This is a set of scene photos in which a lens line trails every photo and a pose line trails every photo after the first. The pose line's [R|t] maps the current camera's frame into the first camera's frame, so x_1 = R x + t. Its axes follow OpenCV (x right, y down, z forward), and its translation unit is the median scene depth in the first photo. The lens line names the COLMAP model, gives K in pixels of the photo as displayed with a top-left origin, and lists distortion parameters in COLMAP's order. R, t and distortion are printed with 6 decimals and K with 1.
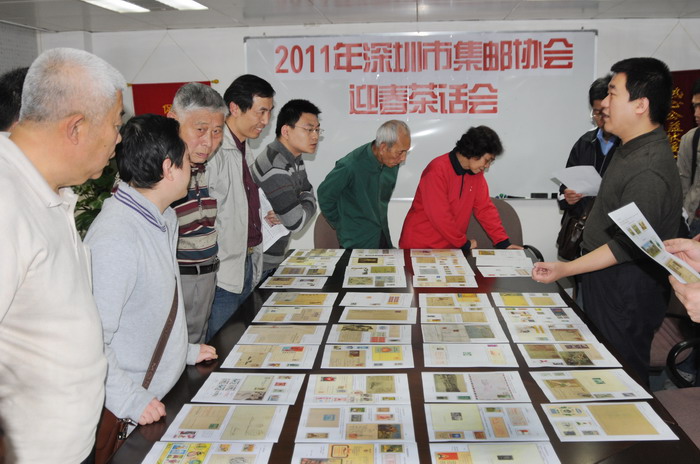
lens RADIAL K [[728.8, 0, 350.0], [0, 728.8, 232.0], [0, 0, 1]] dist [-0.112558, 0.031553]
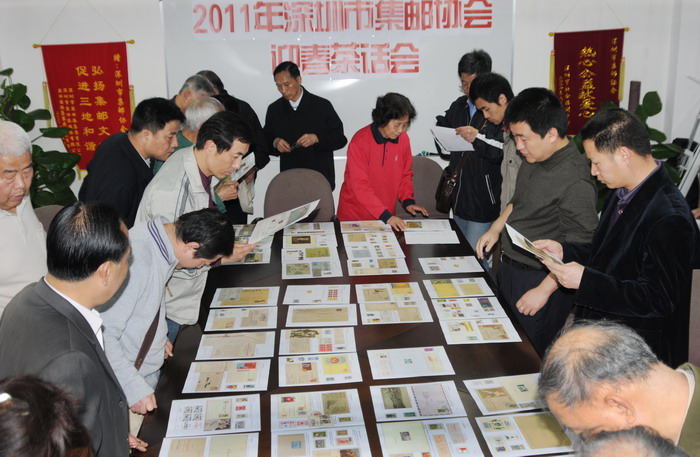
lens RADIAL K [[759.4, 0, 364.6], [0, 759.4, 227.0], [0, 0, 1]] dist [-0.153187, 0.168917]
pose [[0.989441, -0.039856, 0.139348, -0.042334], [0.021824, 0.991455, 0.128611, -0.137066], [-0.143283, -0.124212, 0.981856, -0.081831]]
